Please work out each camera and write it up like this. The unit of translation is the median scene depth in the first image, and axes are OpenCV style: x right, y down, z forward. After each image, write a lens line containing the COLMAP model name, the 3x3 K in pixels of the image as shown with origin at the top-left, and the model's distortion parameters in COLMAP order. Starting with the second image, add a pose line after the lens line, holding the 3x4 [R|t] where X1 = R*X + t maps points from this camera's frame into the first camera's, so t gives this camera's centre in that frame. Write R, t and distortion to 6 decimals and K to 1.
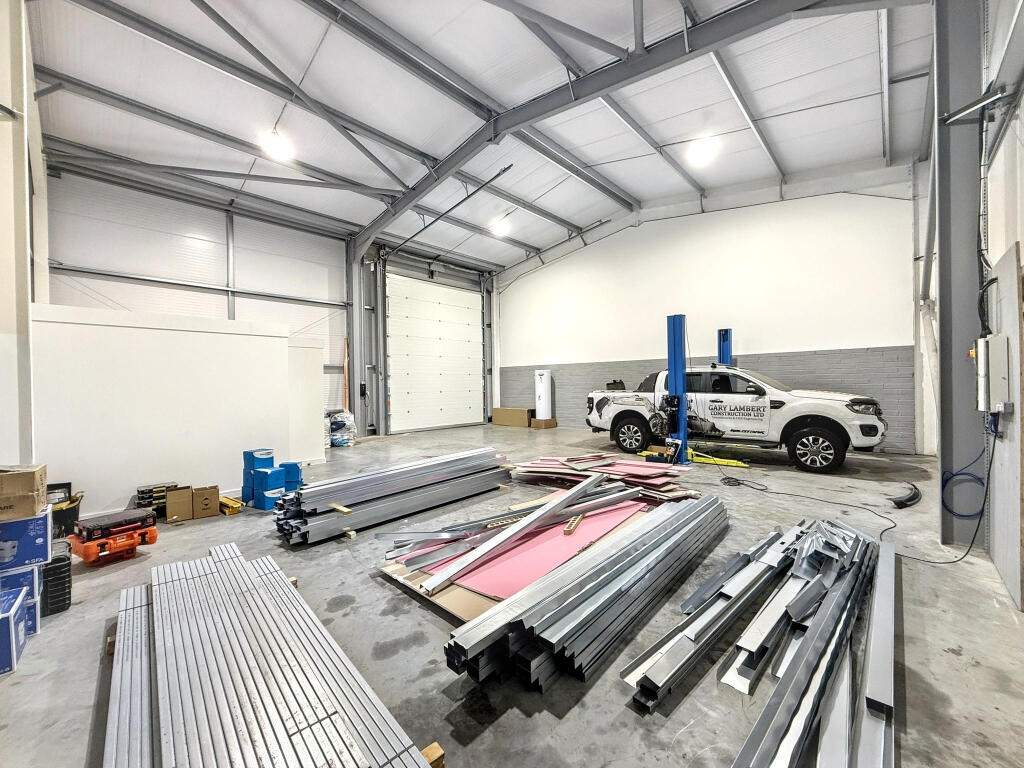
lens RADIAL K [[403.7, 0, 512.0], [0, 403.7, 384.0], [0, 0, 1]] dist [0.010911, 0.000203]
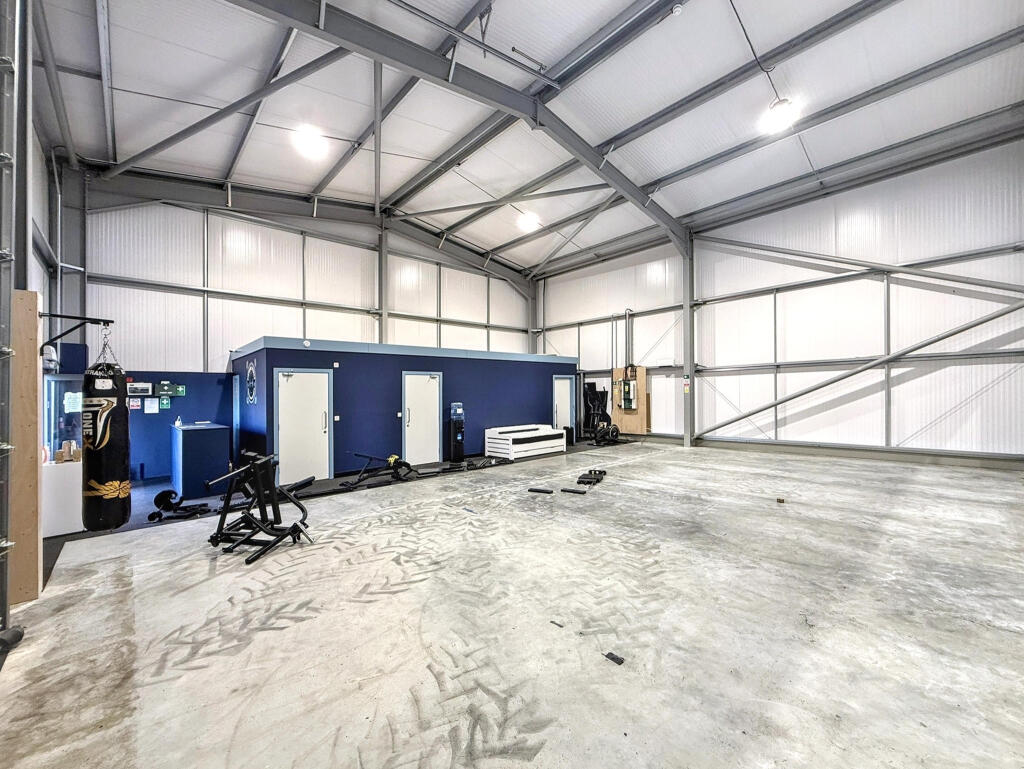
lens RADIAL K [[430.6, 0, 512.0], [0, 430.6, 384.5], [0, 0, 1]] dist [0.021685, -0.000242]
pose [[-0.092511, 0.005447, -0.995697, 0.823602], [0.014587, 0.999885, 0.004115, -0.028672], [0.995605, -0.014144, -0.092580, 0.911317]]
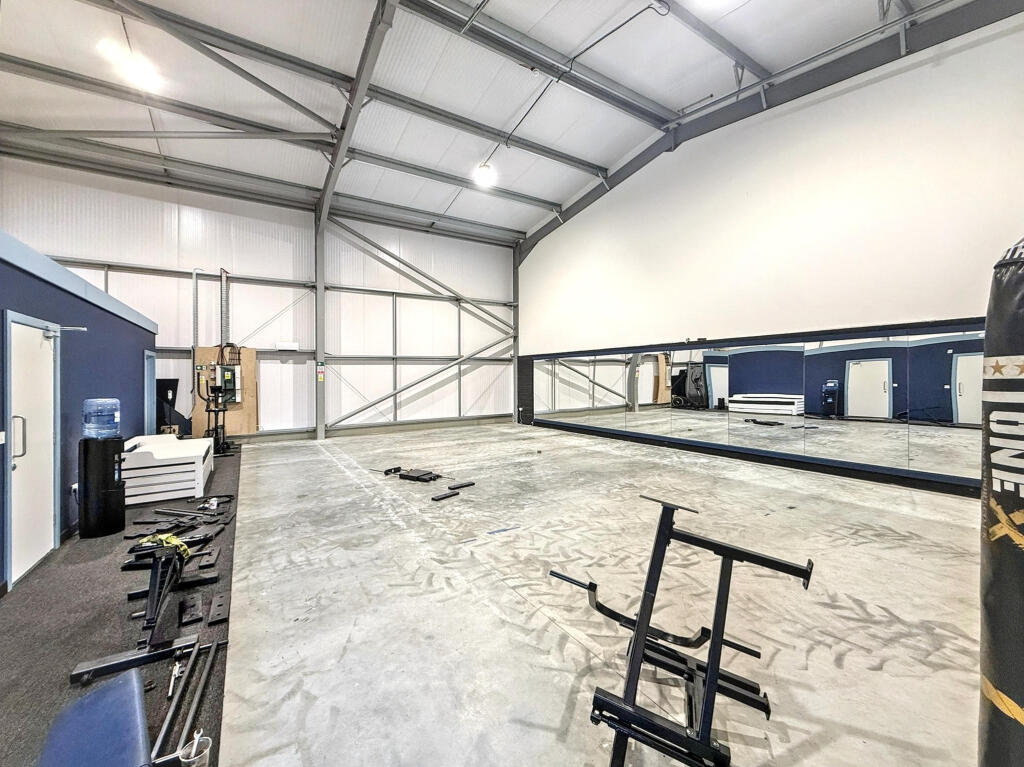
lens RADIAL K [[422.7, 0, 512.0], [0, 422.7, 383.5], [0, 0, 1]] dist [-0.014587, 0.004234]
pose [[0.969491, 0.015382, -0.244642, 0.295485], [-0.012140, 0.999817, 0.014755, -0.008344], [0.244824, -0.011335, 0.969501, 0.316980]]
